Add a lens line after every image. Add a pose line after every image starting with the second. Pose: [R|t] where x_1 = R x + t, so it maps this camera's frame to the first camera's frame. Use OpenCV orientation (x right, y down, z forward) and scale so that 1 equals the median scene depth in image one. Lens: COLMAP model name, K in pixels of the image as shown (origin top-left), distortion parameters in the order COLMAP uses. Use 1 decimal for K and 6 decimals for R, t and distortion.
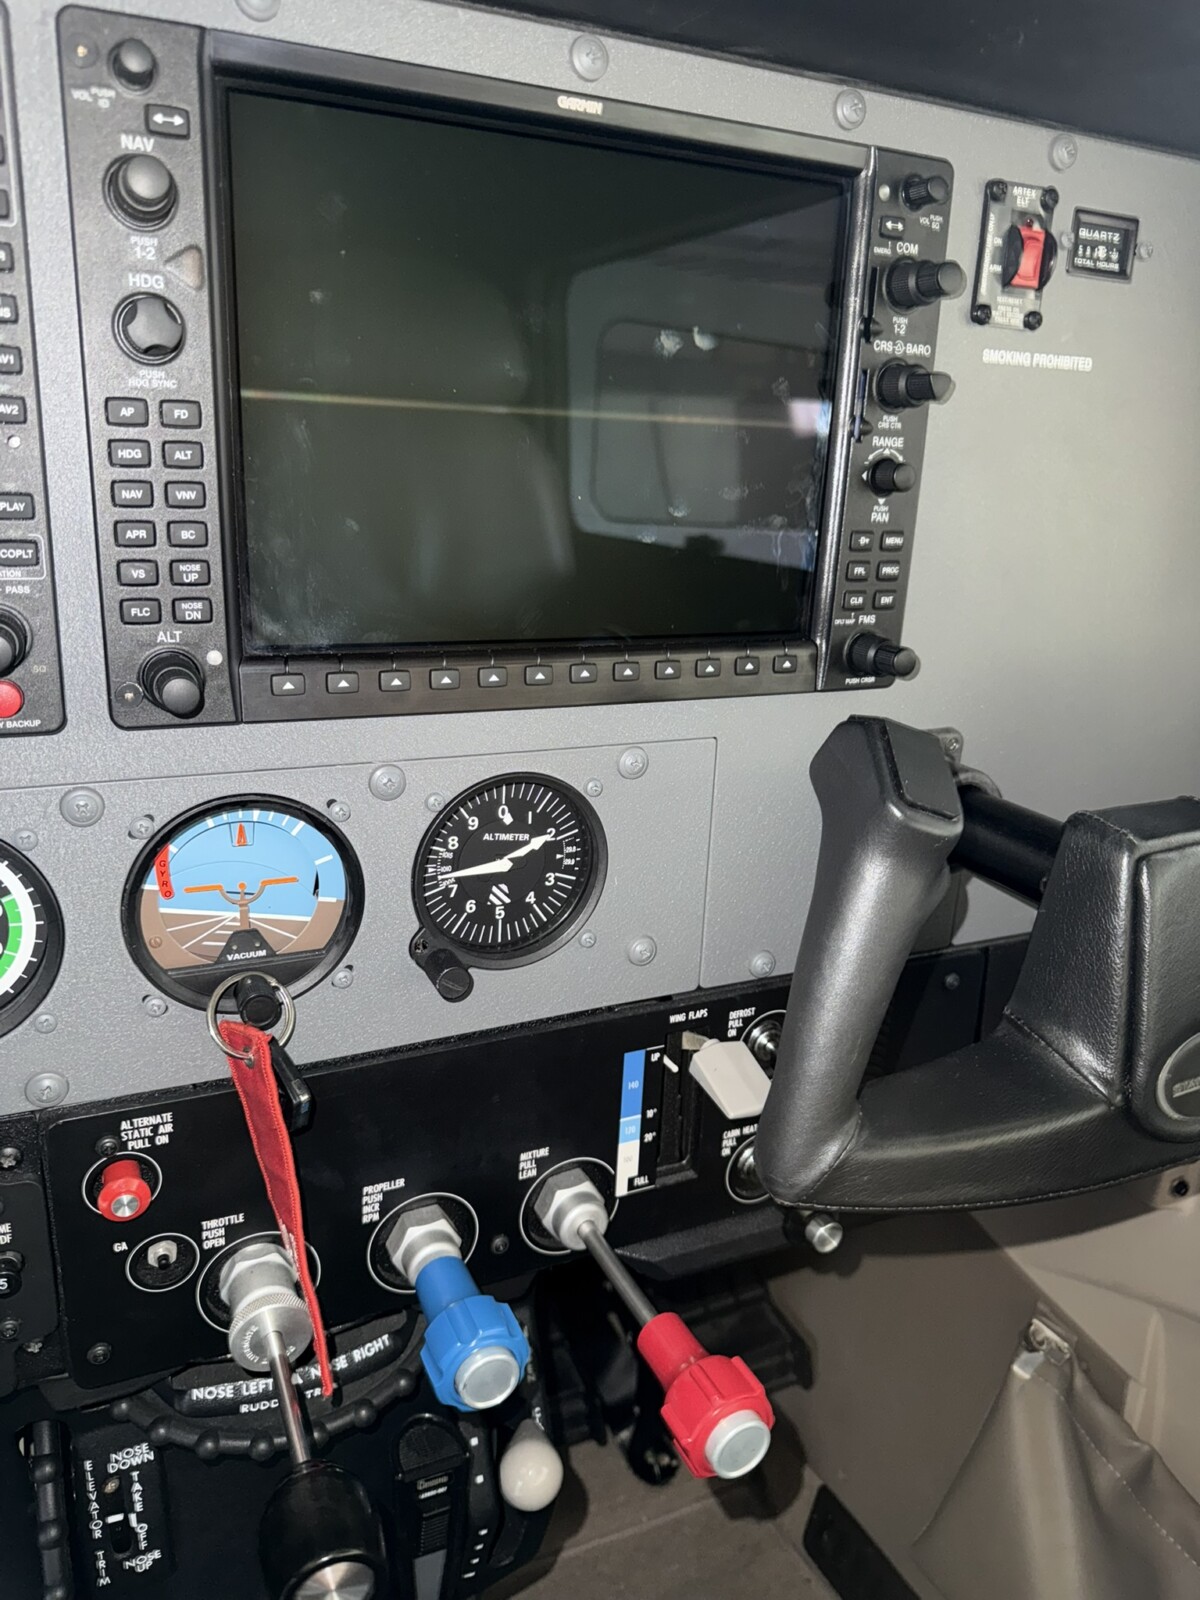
lens RADIAL K [[1173.0, 0, 585.4], [0, 1173.0, 799.3], [0, 0, 1]] dist [-0.003203, -0.009517]
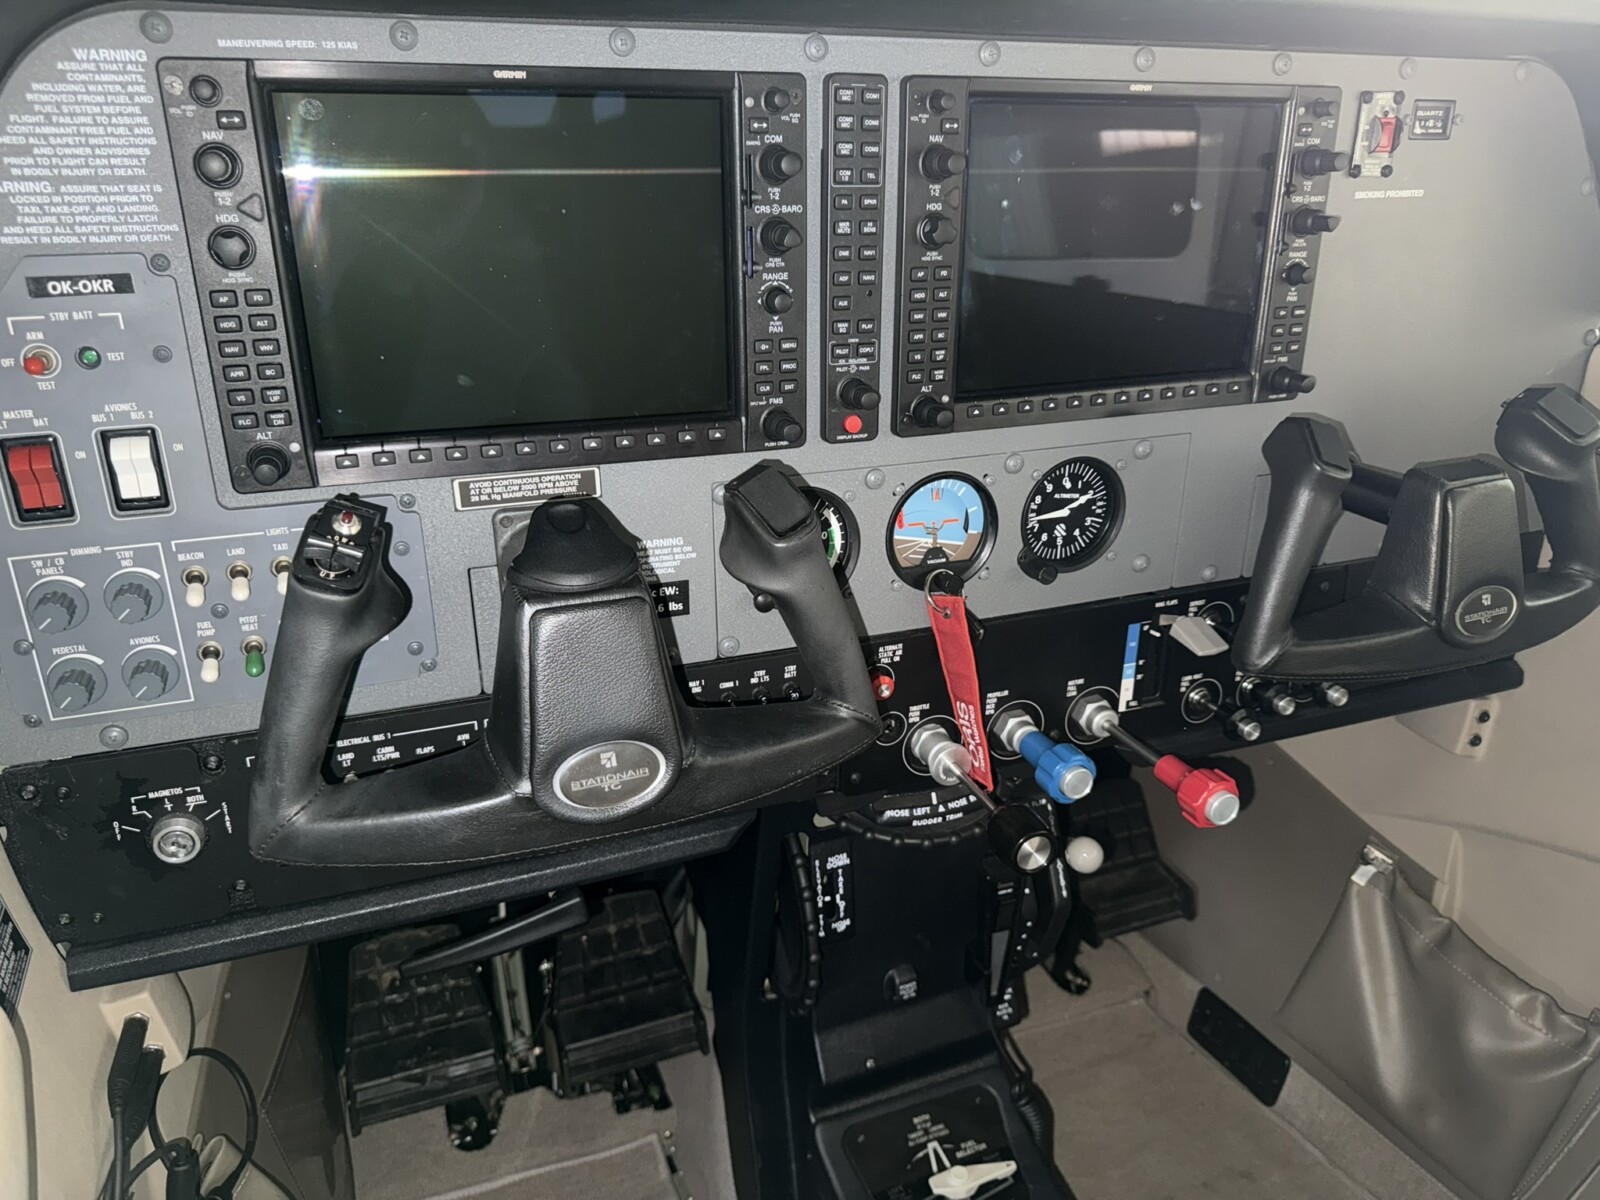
lens RADIAL K [[1126.0, 0, 800.0], [0, 1126.0, 600.0], [0, 0, 1]] dist [0.011399, -0.027187]
pose [[0.996377, -0.015208, -0.083674, -0.319347], [0.020995, 0.997416, 0.068713, 0.062175], [0.082413, -0.070221, 0.994121, -0.687957]]
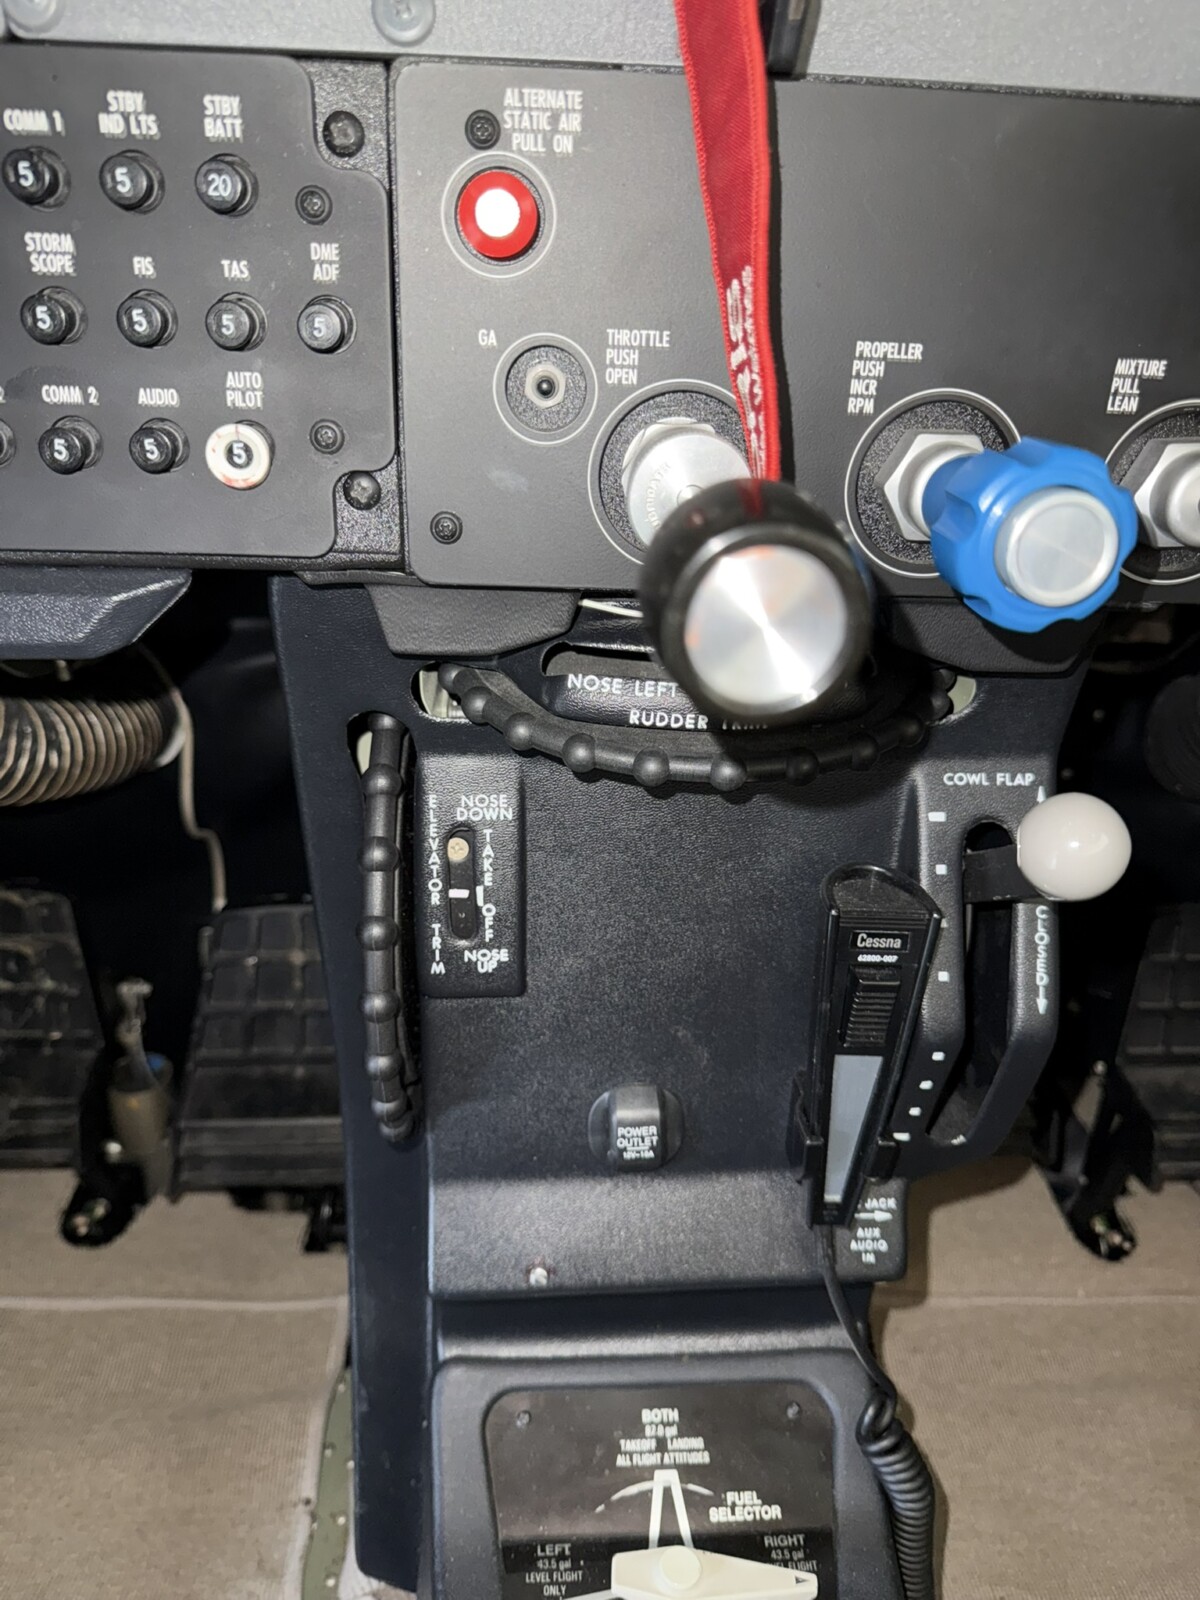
lens RADIAL K [[1173.0, 0, 585.4], [0, 1173.0, 799.3], [0, 0, 1]] dist [-0.003203, -0.009517]
pose [[0.926131, 0.141060, -0.349833, -0.069008], [-0.106063, 0.987410, 0.117359, 0.493506], [0.361983, -0.071585, 0.929432, 0.342063]]
